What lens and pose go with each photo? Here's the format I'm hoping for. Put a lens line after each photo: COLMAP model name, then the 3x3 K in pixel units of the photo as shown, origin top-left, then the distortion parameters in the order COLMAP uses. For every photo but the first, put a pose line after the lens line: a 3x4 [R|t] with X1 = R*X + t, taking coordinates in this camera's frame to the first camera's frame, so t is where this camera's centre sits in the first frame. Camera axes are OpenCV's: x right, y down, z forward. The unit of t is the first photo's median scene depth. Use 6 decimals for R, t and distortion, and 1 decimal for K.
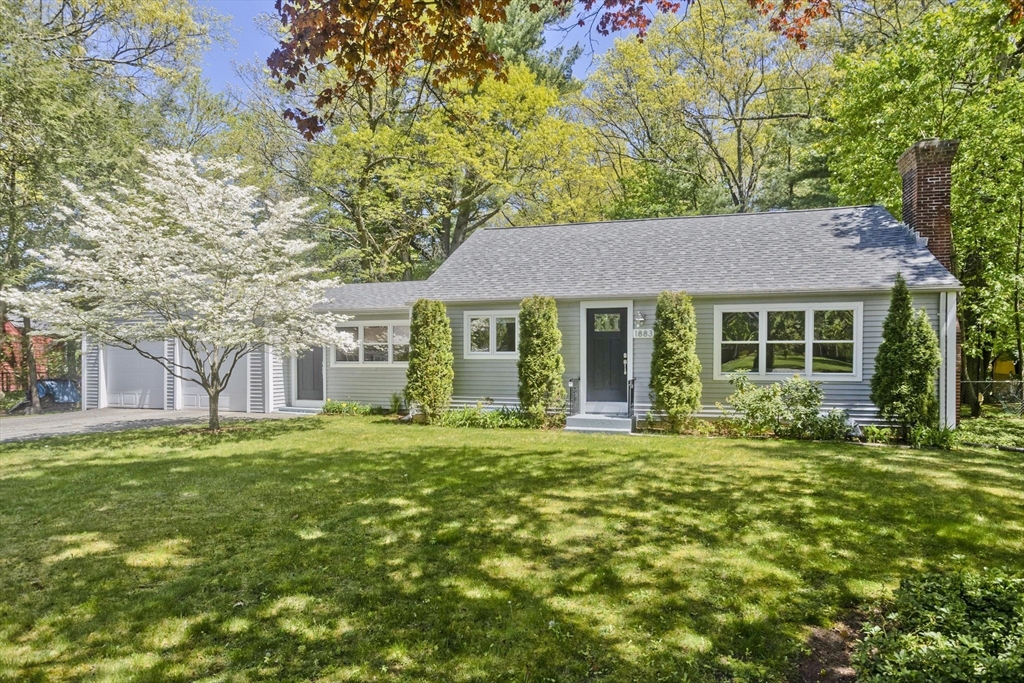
lens RADIAL K [[498.7, 0, 512.0], [0, 498.7, 357.2], [0, 0, 1]] dist [-0.001427, 0.000145]
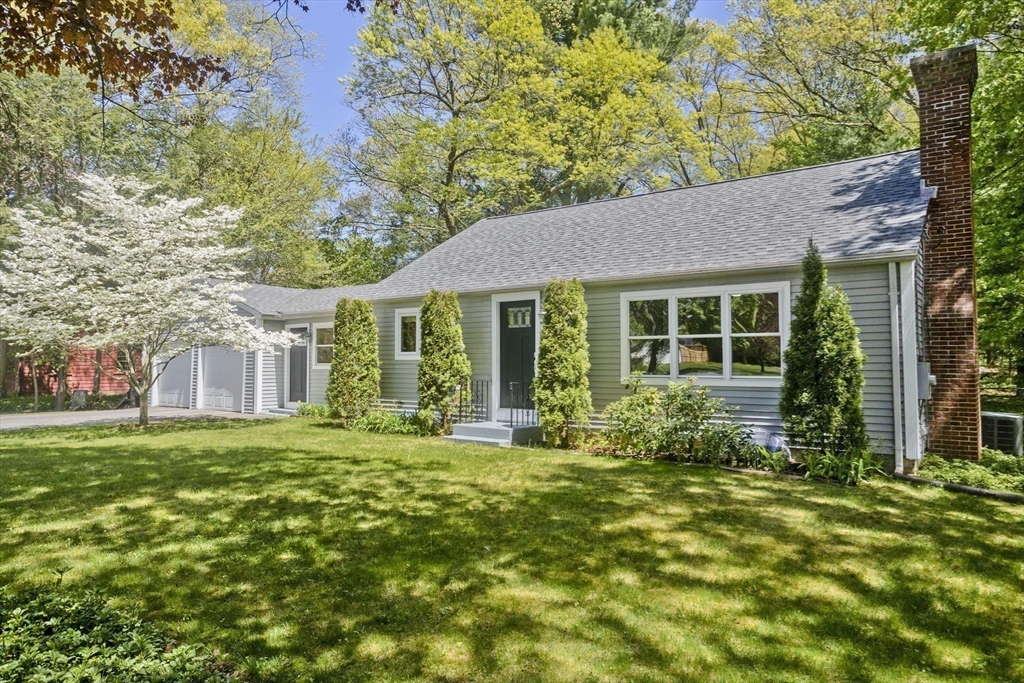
lens RADIAL K [[558.8, 0, 512.0], [0, 558.8, 341.5], [0, 0, 1]] dist [0.000069, 0.000271]
pose [[0.955433, -0.012461, -0.294945, 0.500539], [0.001675, 0.999321, -0.036794, 0.008993], [0.295203, 0.034660, 0.954806, 0.070778]]
